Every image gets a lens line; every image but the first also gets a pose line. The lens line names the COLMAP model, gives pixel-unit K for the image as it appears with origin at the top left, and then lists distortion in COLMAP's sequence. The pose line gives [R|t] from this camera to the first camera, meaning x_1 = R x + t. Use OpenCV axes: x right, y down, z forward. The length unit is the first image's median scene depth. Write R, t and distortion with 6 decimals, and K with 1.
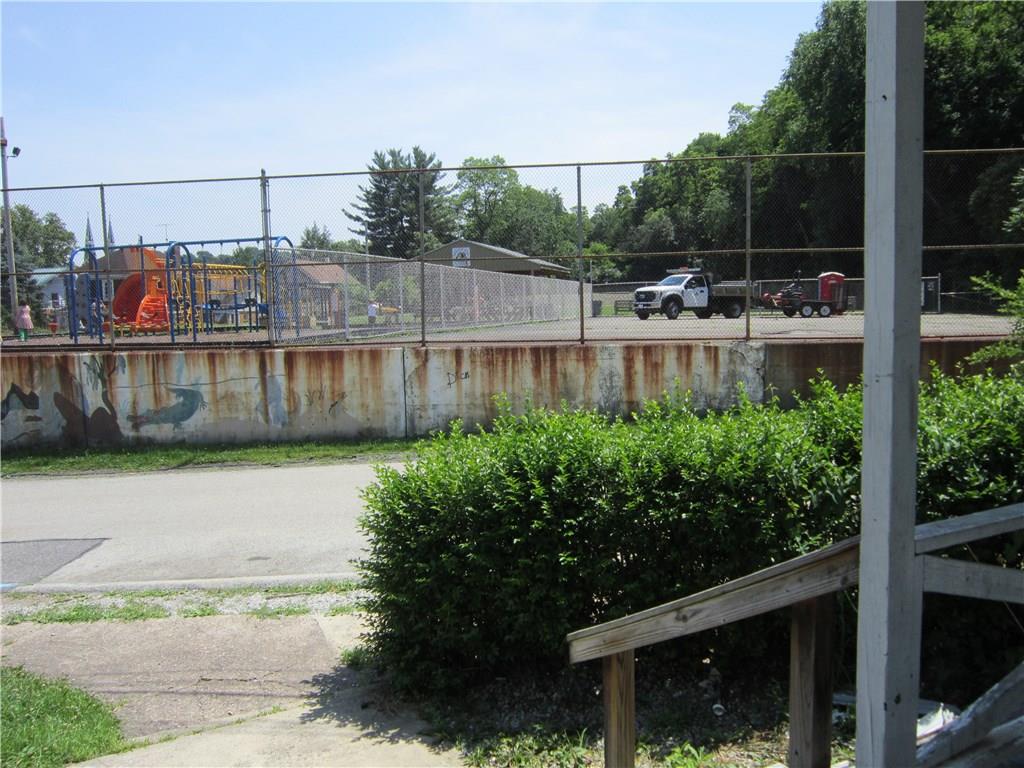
lens RADIAL K [[852.9, 0, 512.0], [0, 852.9, 384.0], [0, 0, 1]] dist [-0.046717, 0.007227]
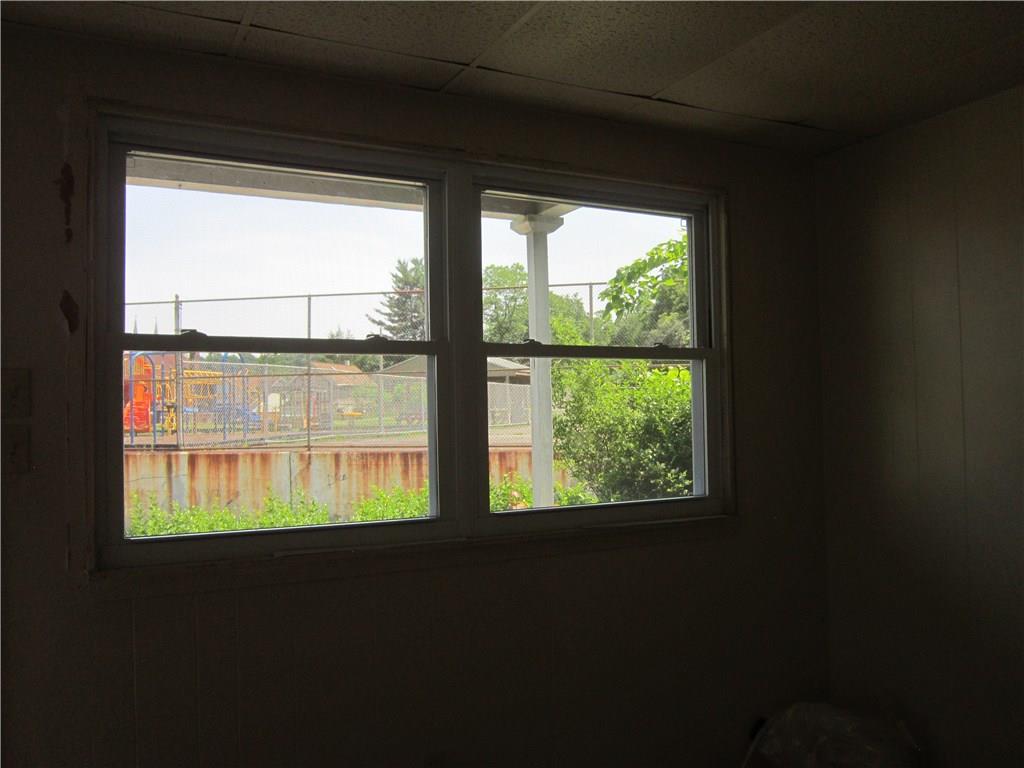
lens RADIAL K [[852.9, 0, 512.0], [0, 852.9, 384.0], [0, 0, 1]] dist [-0.046717, 0.007227]
pose [[0.998593, 0.002839, -0.052956, 0.218912], [-0.009029, 0.993089, -0.117019, -0.002993], [0.052258, 0.117333, 0.991717, -0.098594]]
